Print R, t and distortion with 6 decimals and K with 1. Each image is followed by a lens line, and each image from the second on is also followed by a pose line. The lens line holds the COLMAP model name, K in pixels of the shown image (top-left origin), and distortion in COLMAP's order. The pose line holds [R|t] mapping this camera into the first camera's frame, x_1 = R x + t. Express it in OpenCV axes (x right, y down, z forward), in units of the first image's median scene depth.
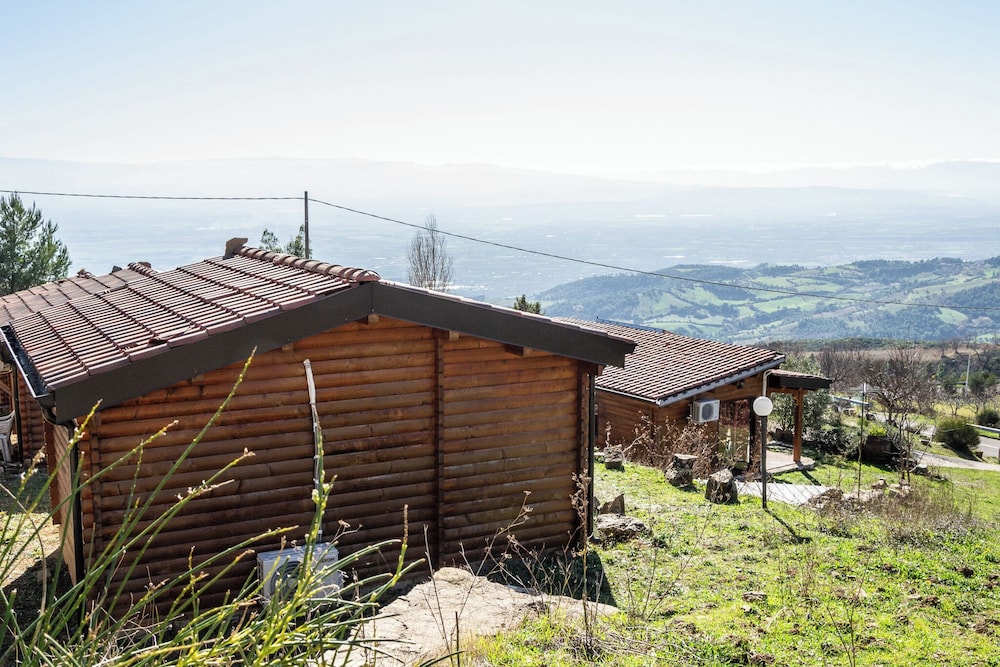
lens RADIAL K [[1102.6, 0, 500.0], [0, 1102.6, 333.5], [0, 0, 1]] dist [-0.032148, 0.003916]
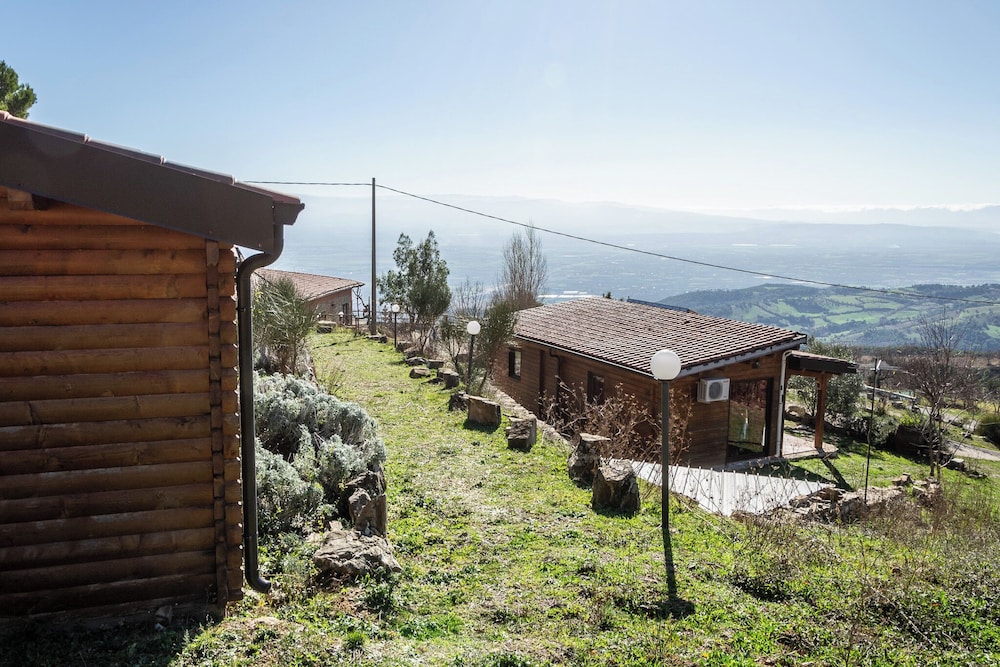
lens RADIAL K [[843.9, 0, 500.0], [0, 843.9, 333.5], [0, 0, 1]] dist [-0.009422, 0.005605]
pose [[0.989122, 0.036597, -0.142471, 0.103592], [-0.036158, 0.999330, 0.005671, 0.023939], [0.142584, -0.000458, 0.989783, 0.248831]]
